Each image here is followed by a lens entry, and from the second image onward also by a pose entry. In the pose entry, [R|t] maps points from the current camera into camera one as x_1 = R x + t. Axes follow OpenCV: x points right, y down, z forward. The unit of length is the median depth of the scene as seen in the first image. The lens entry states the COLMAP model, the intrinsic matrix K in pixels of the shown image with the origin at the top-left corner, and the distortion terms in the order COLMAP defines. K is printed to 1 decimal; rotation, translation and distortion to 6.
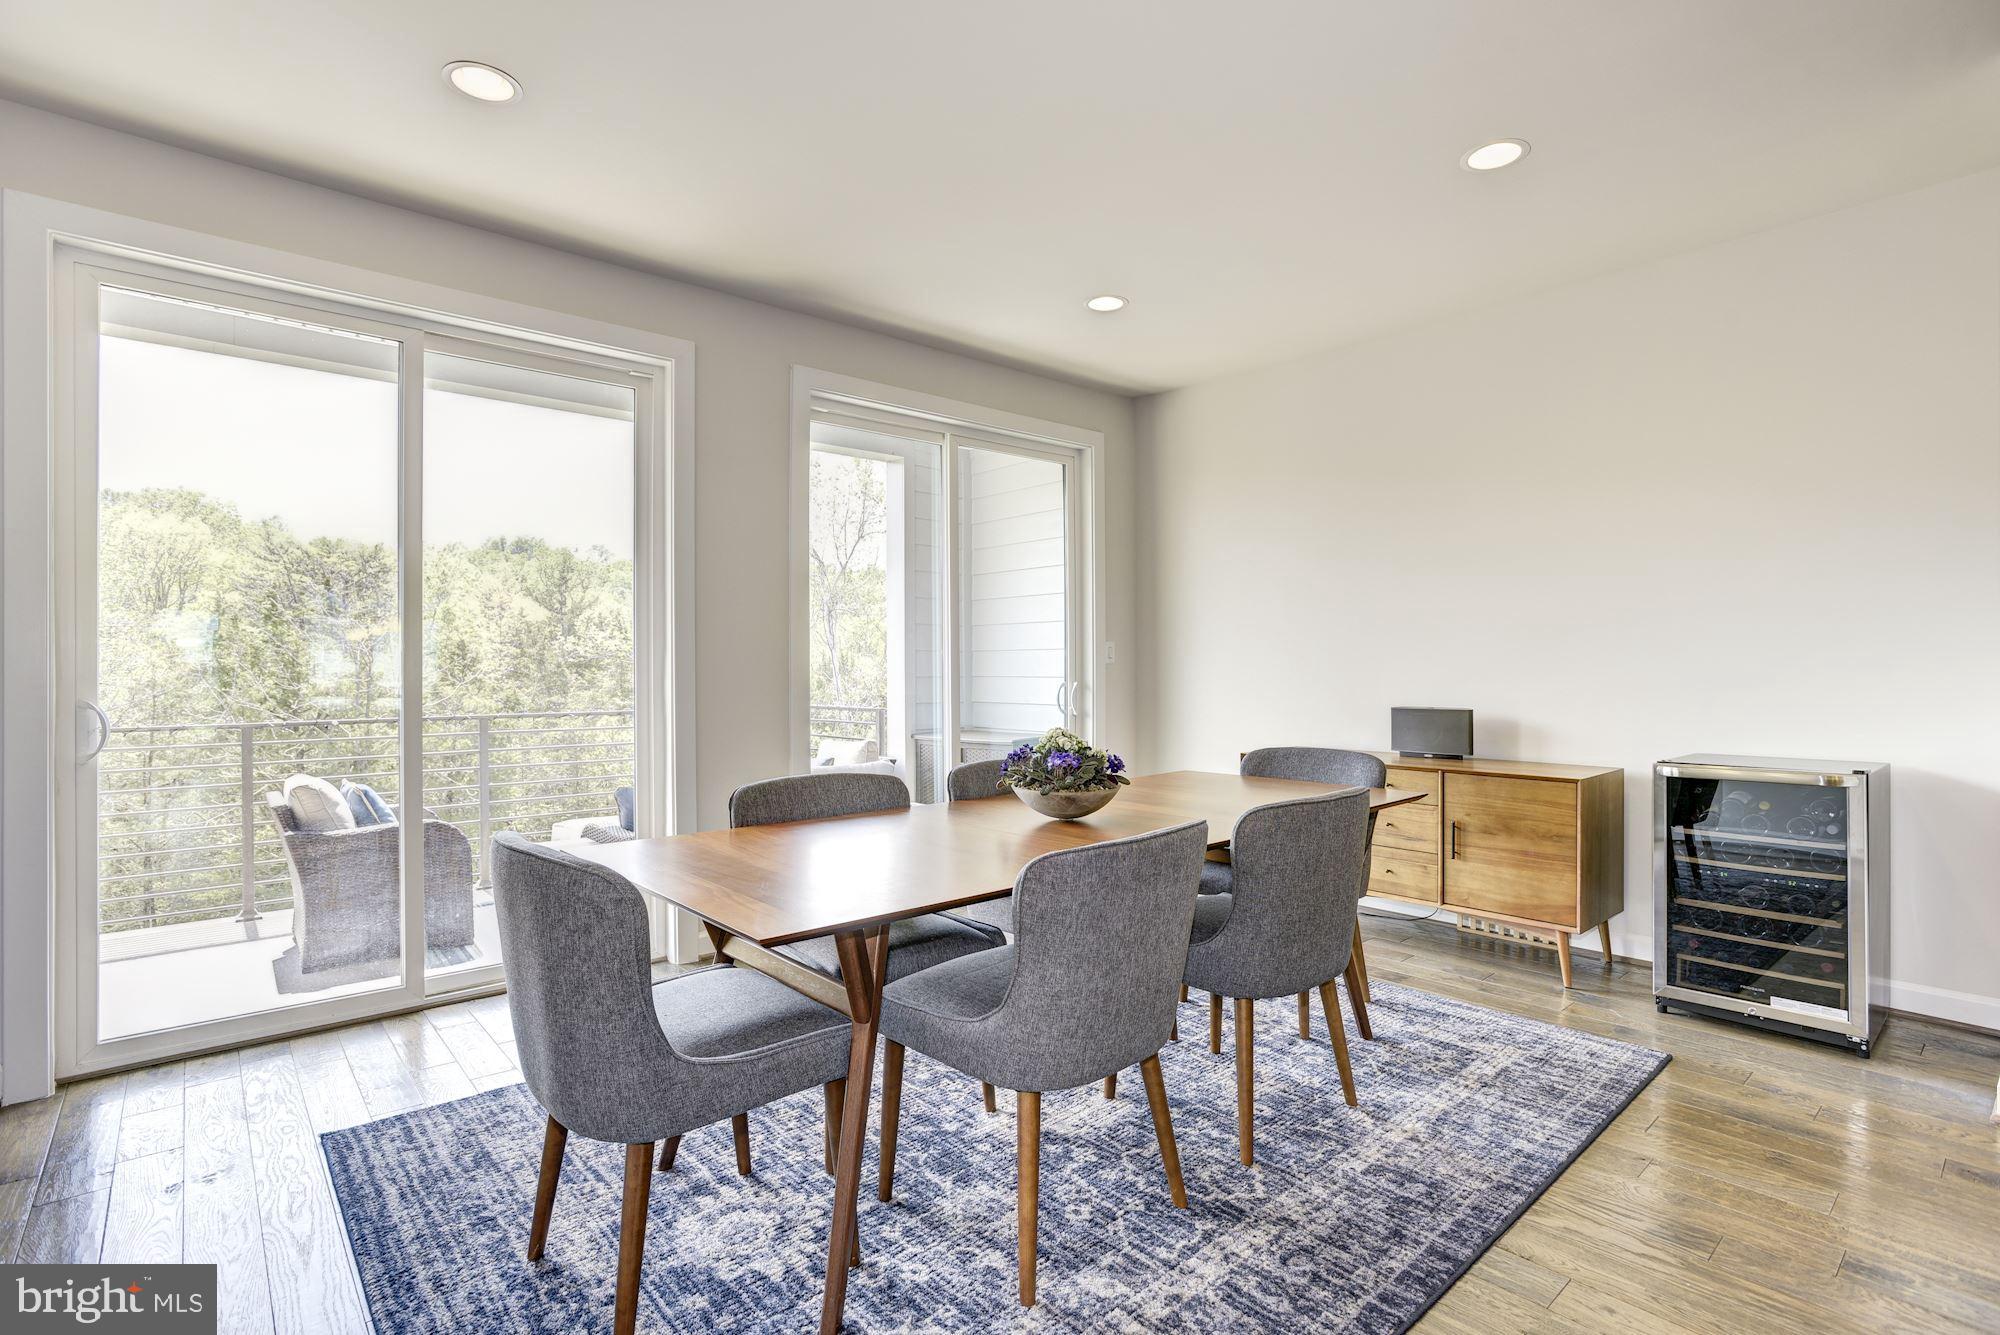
lens RADIAL K [[937.3, 0, 995.5], [0, 937.3, 664.3], [0, 0, 1]] dist [0.000976, 0.000129]
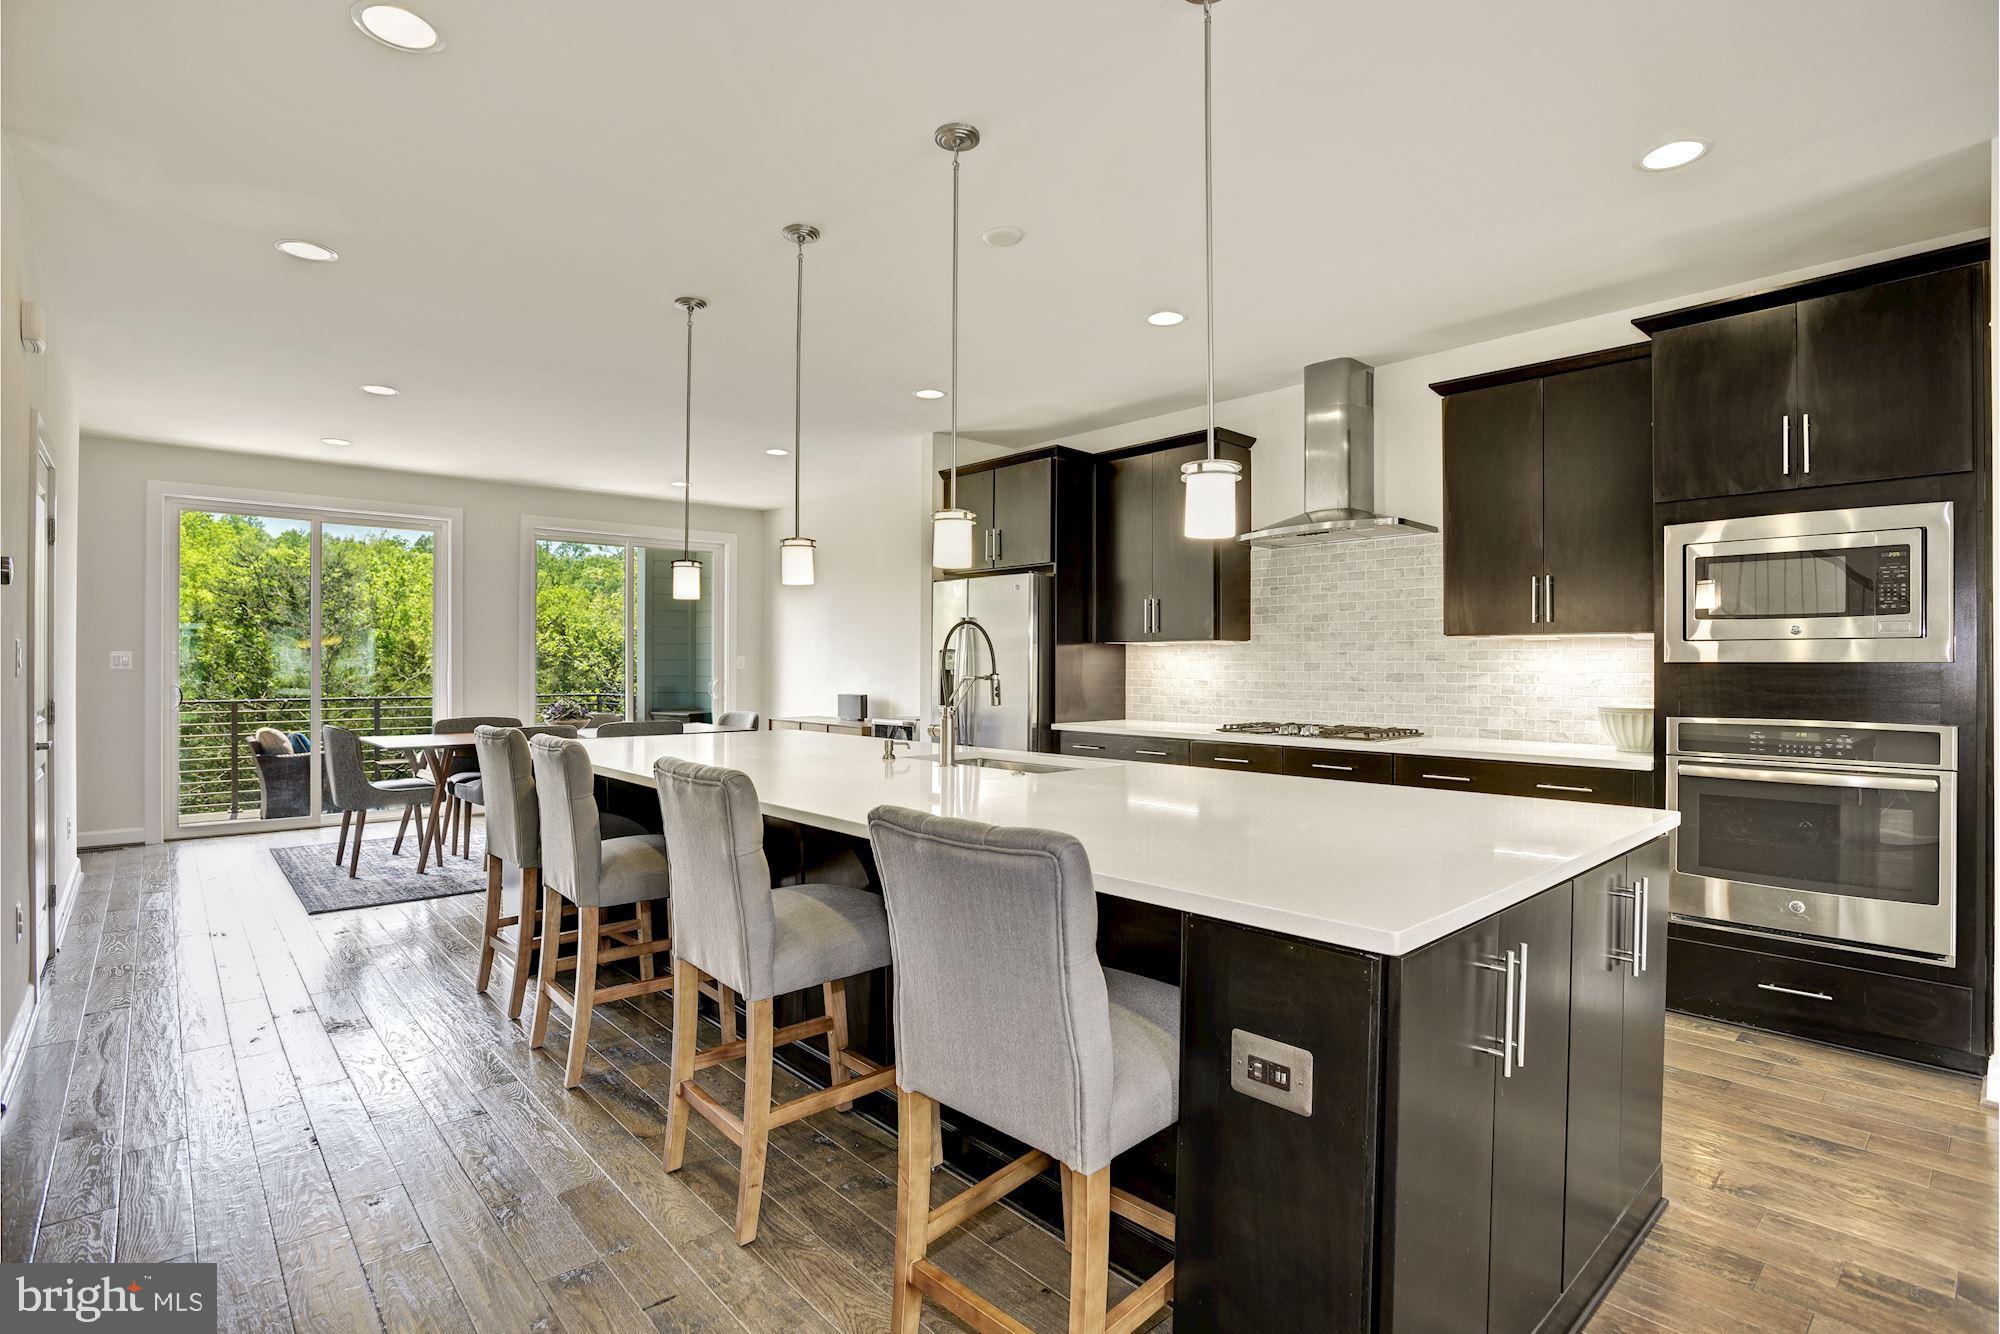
lens RADIAL K [[937.3, 0, 1004.9], [0, 937.3, 672.8], [0, 0, 1]] dist [0.000976, 0.000129]
pose [[0.999631, 0.005478, 0.026614, 0.220360], [-0.005784, 0.999918, 0.011413, -0.006576], [-0.026550, -0.011562, 0.999581, -0.292335]]
